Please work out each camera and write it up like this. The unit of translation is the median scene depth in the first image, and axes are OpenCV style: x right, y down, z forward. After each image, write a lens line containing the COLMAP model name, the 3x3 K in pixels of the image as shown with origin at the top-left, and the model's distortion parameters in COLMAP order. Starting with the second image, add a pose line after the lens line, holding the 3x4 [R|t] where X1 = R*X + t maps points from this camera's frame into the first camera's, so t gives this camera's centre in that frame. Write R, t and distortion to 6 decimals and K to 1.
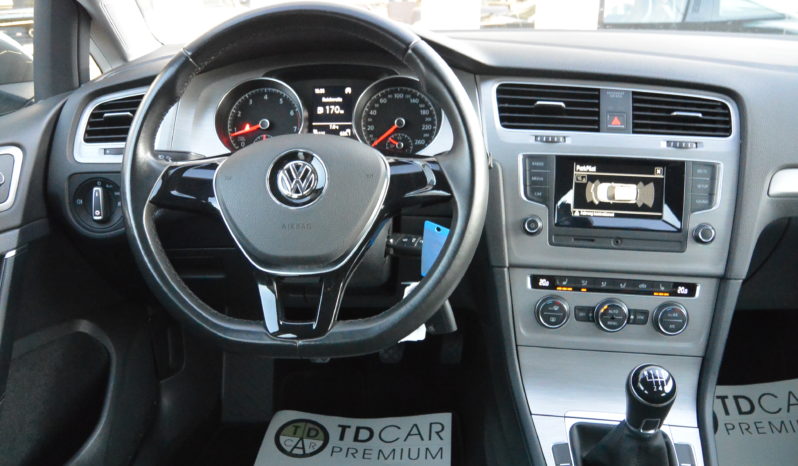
lens RADIAL K [[691.7, 0, 399.8], [0, 691.7, 236.6], [0, 0, 1]] dist [-0.152757, 0.110723]
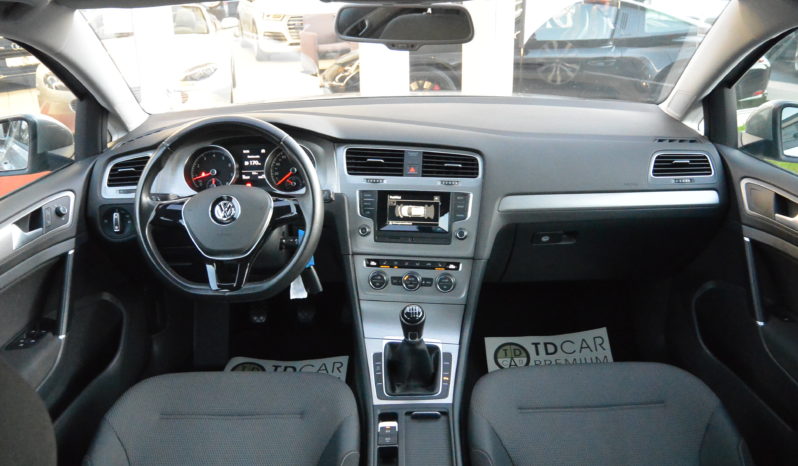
lens RADIAL K [[691.7, 0, 395.9], [0, 691.7, 238.4], [0, 0, 1]] dist [-0.152757, 0.110723]
pose [[0.999618, -0.017317, 0.021531, 0.233753], [0.017180, 0.999831, 0.006545, -0.006434], [-0.021640, -0.006173, 0.999747, -0.760956]]
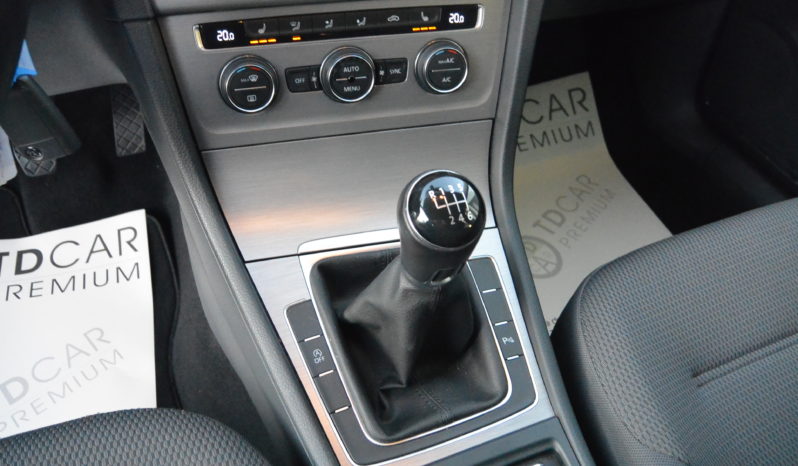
lens RADIAL K [[691.7, 0, 406.6], [0, 691.7, 234.7], [0, 0, 1]] dist [-0.152757, 0.110723]
pose [[0.909259, -0.245558, 0.336081, 0.120489], [0.074914, 0.890797, 0.448183, -0.024888], [-0.409435, -0.382338, 0.828361, 0.426081]]
